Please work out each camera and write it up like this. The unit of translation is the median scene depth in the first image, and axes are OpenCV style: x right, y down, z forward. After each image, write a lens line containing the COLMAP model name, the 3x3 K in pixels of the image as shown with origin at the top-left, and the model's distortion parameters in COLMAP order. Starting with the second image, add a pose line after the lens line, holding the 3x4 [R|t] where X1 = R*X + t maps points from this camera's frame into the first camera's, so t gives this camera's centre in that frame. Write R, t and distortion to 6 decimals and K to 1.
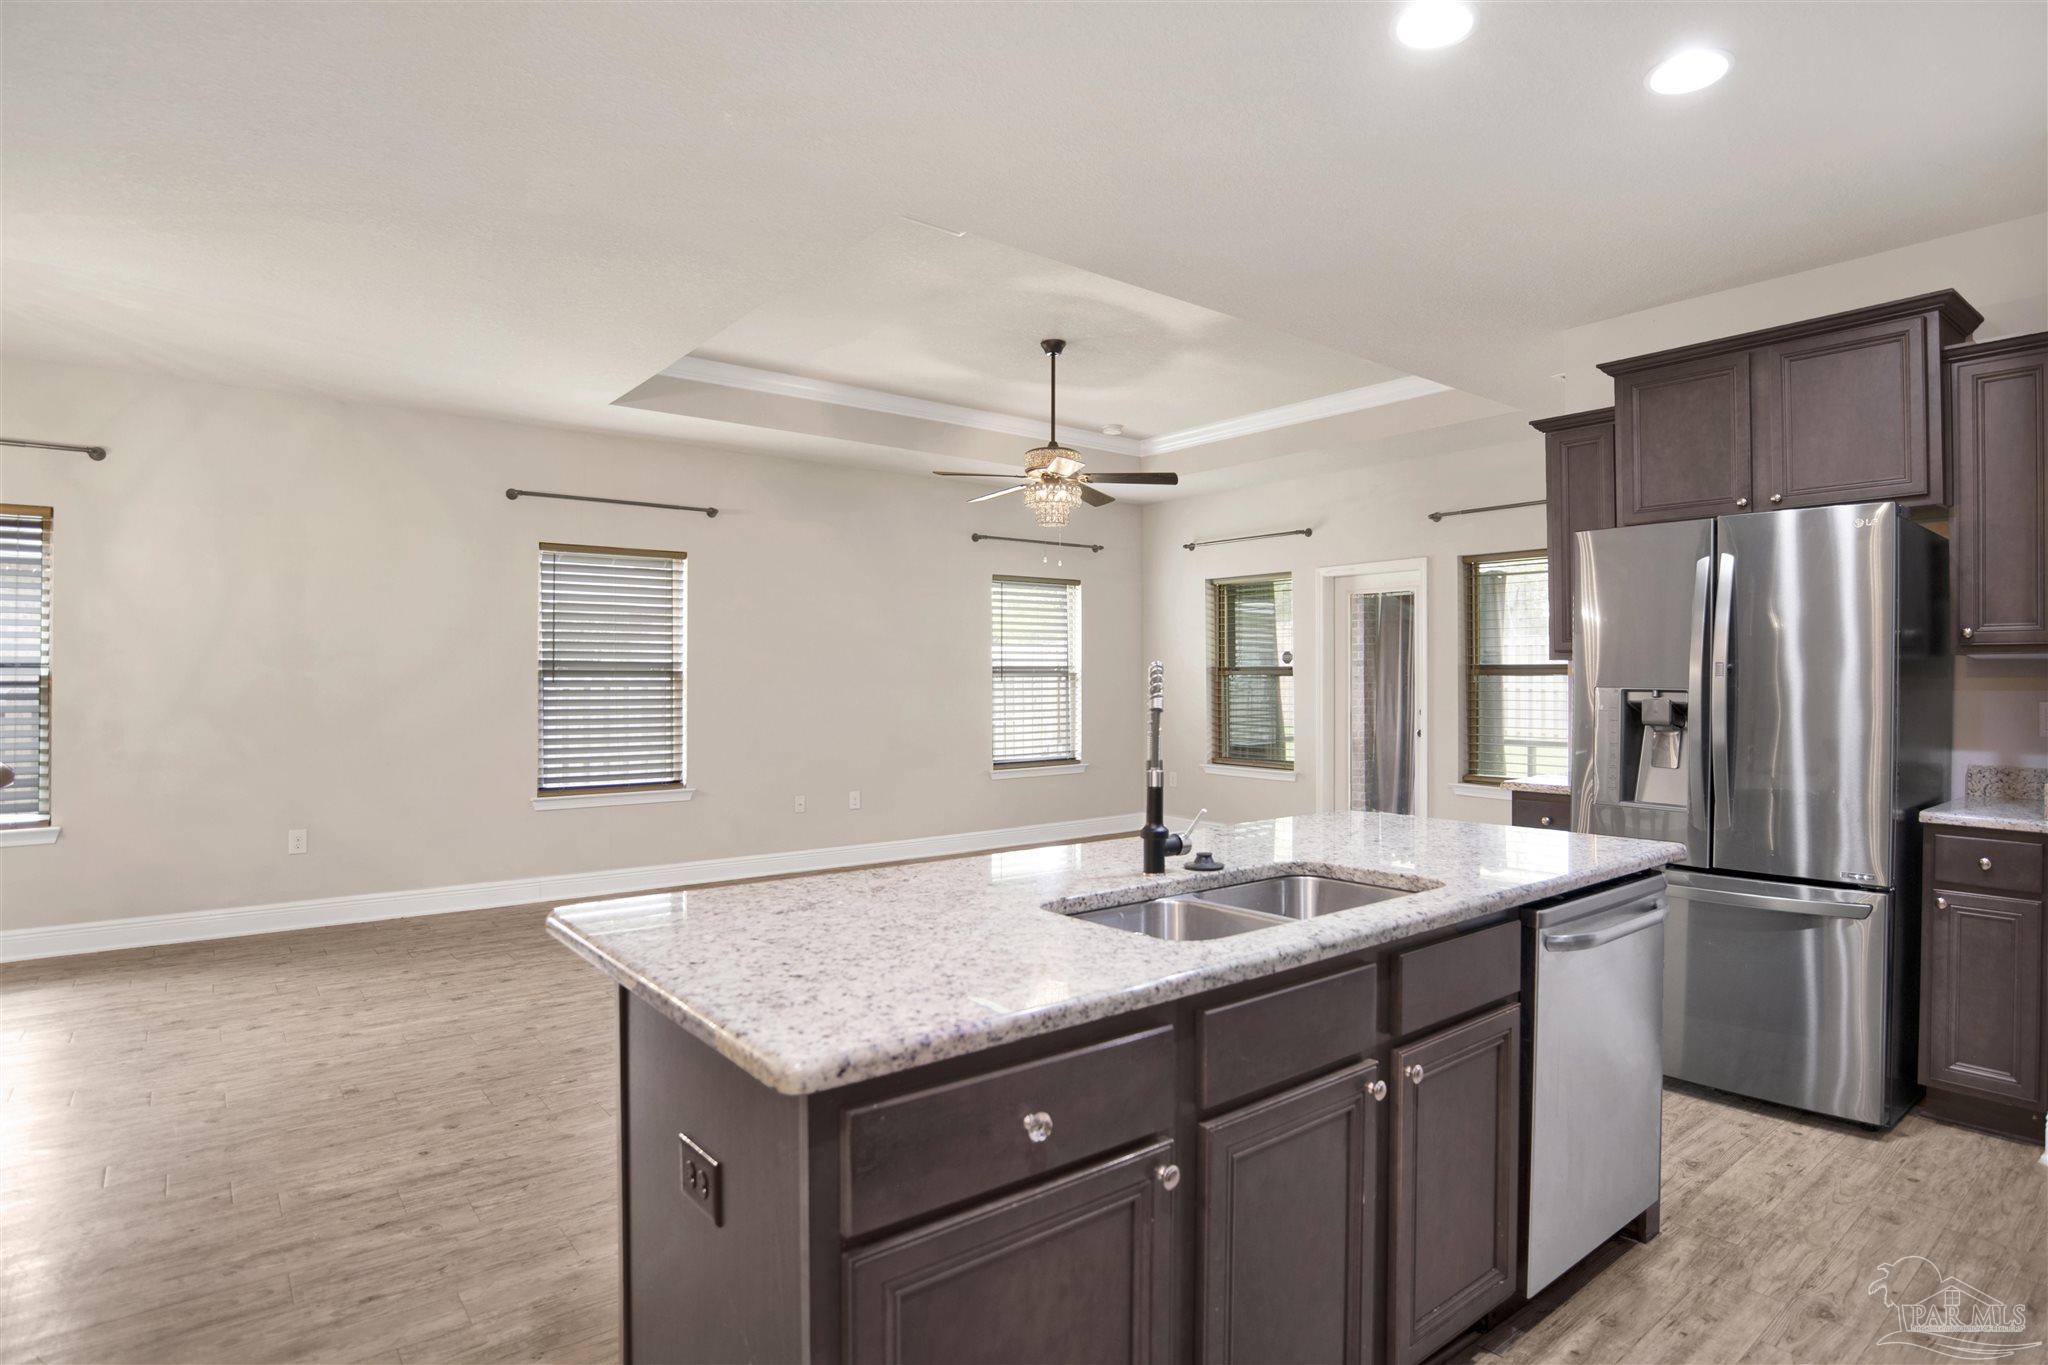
lens RADIAL K [[1085.7, 0, 1068.9], [0, 1085.7, 673.9], [0, 0, 1]] dist [-0.065489, 0.020933]
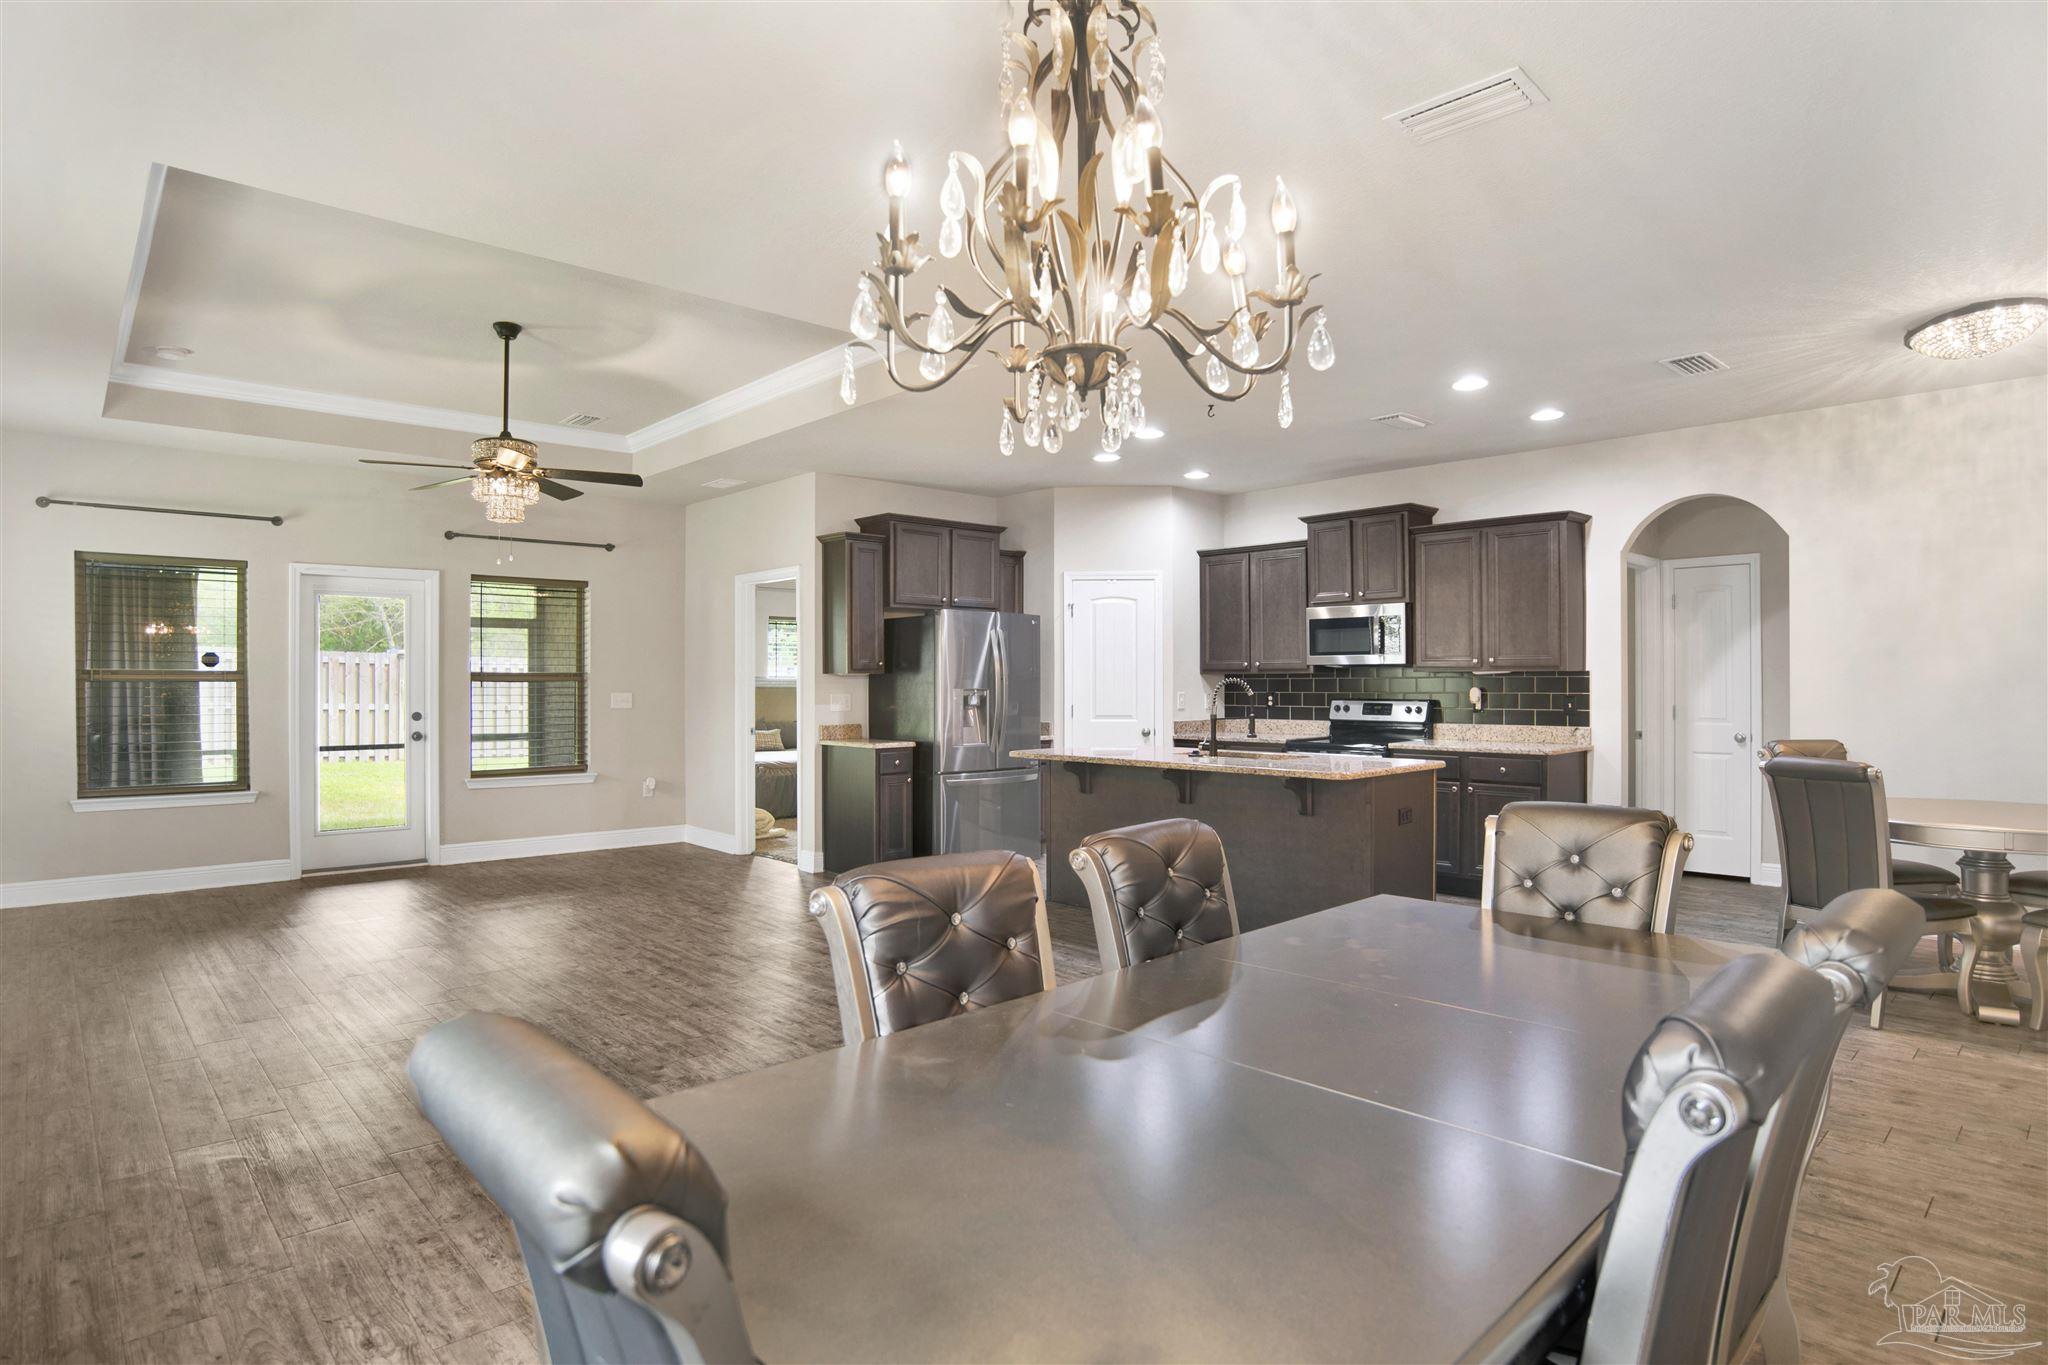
lens RADIAL K [[1085.7, 0, 1029.0], [0, 1085.7, 699.2], [0, 0, 1]] dist [-0.065489, 0.020933]
pose [[-0.054305, -0.013884, 0.998428, -0.878559], [-0.003200, 0.999901, 0.013731, 0.002532], [-0.998519, -0.002450, -0.054344, 0.548770]]
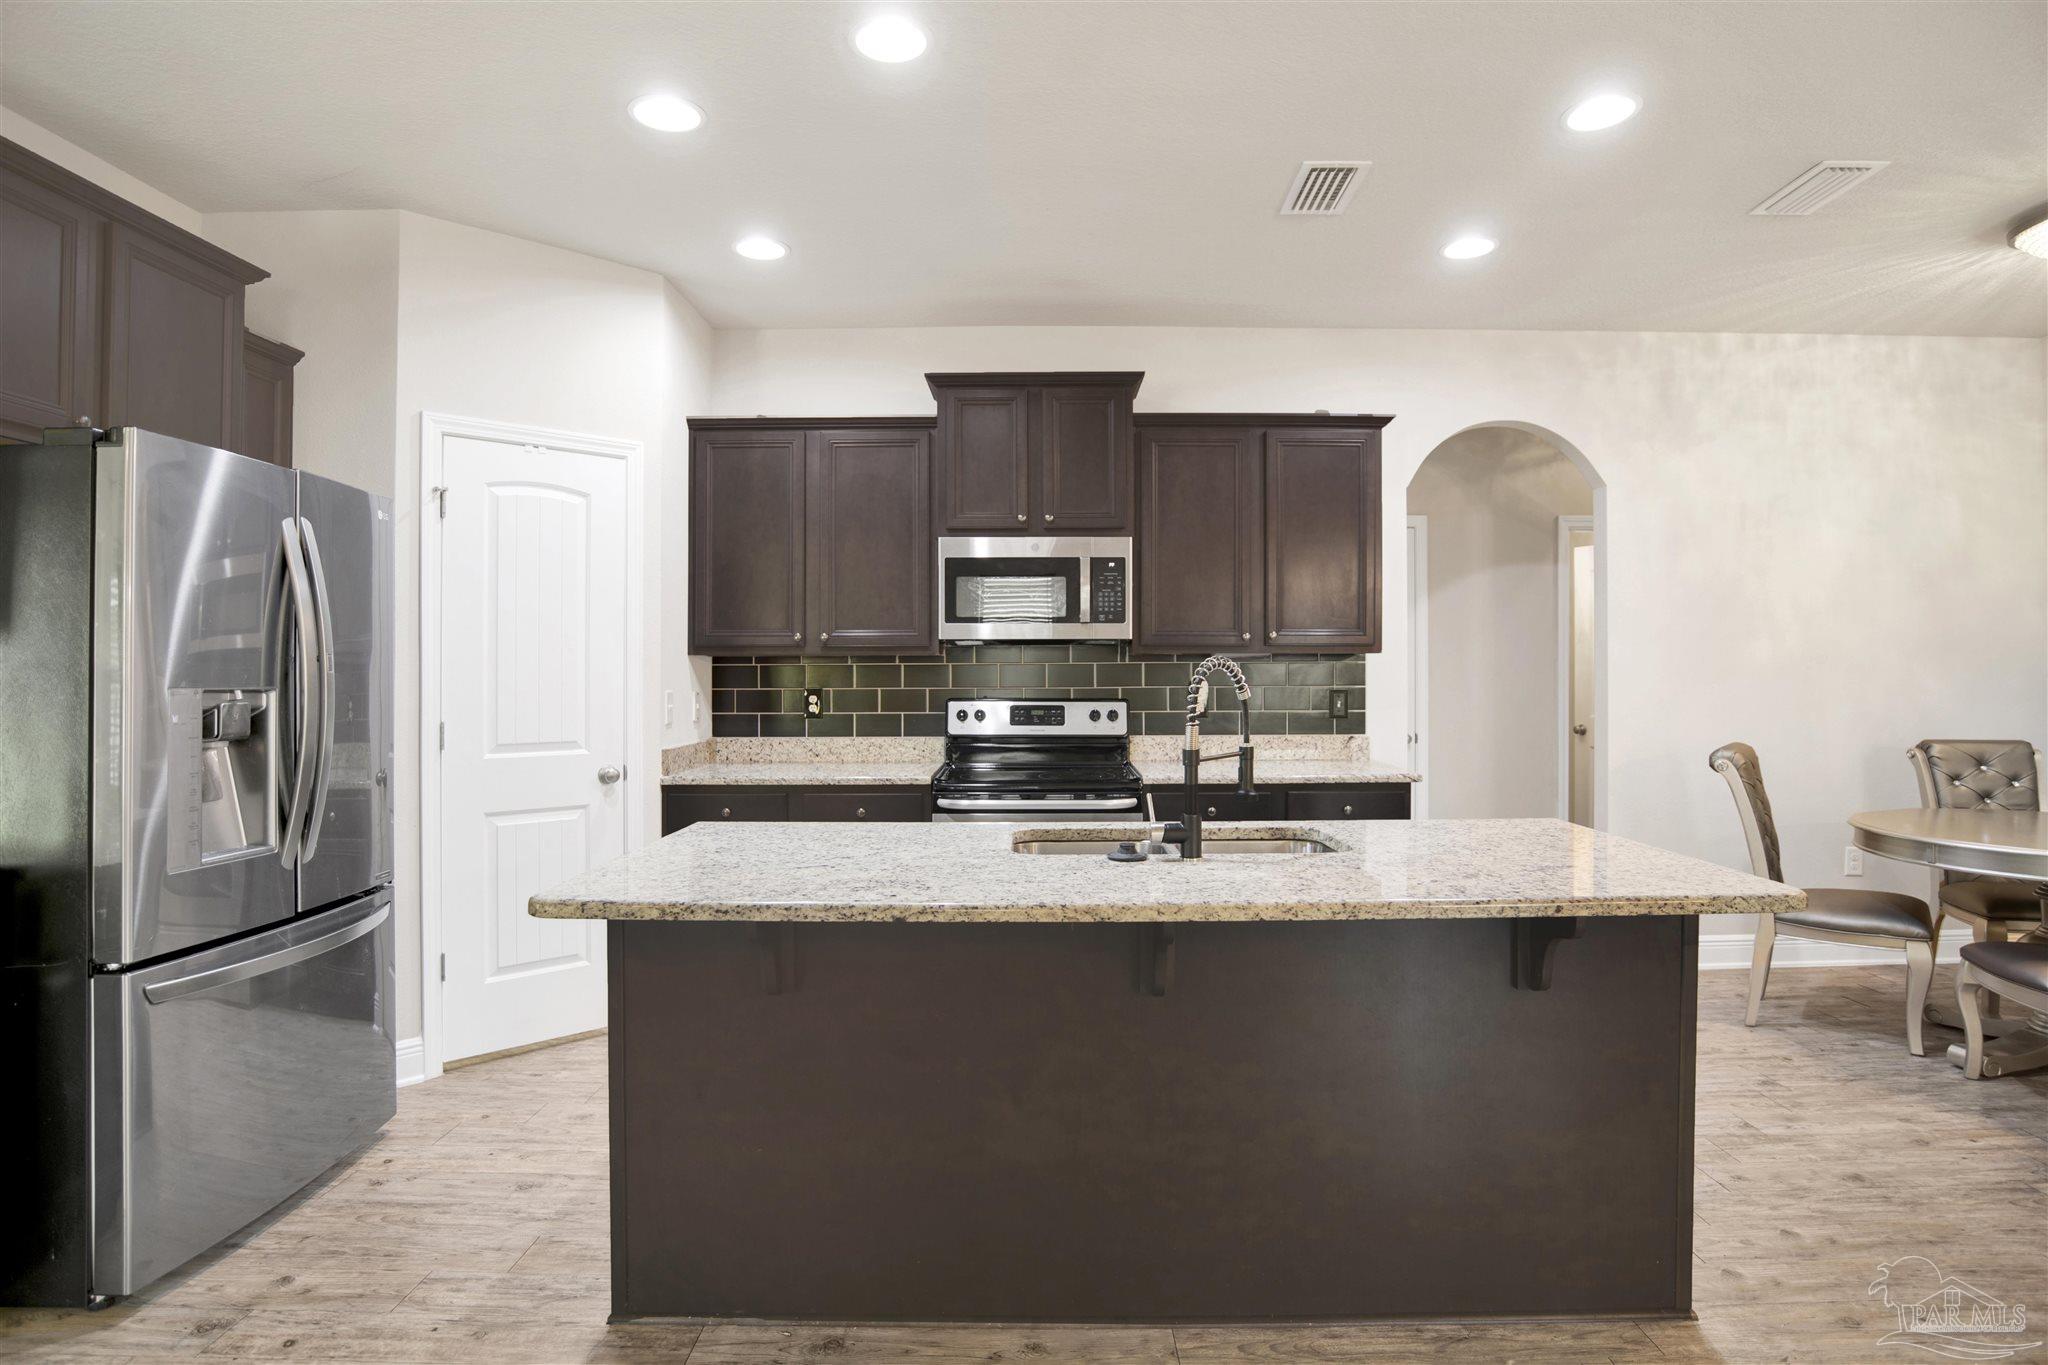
lens RADIAL K [[1085.7, 0, 1045.9], [0, 1085.7, 667.5], [0, 0, 1]] dist [-0.065489, 0.020933]
pose [[-0.770303, 0.005252, 0.637656, -0.170493], [-0.000493, 0.999961, -0.008832, 0.003281], [-0.637678, -0.007118, -0.770270, 0.649180]]
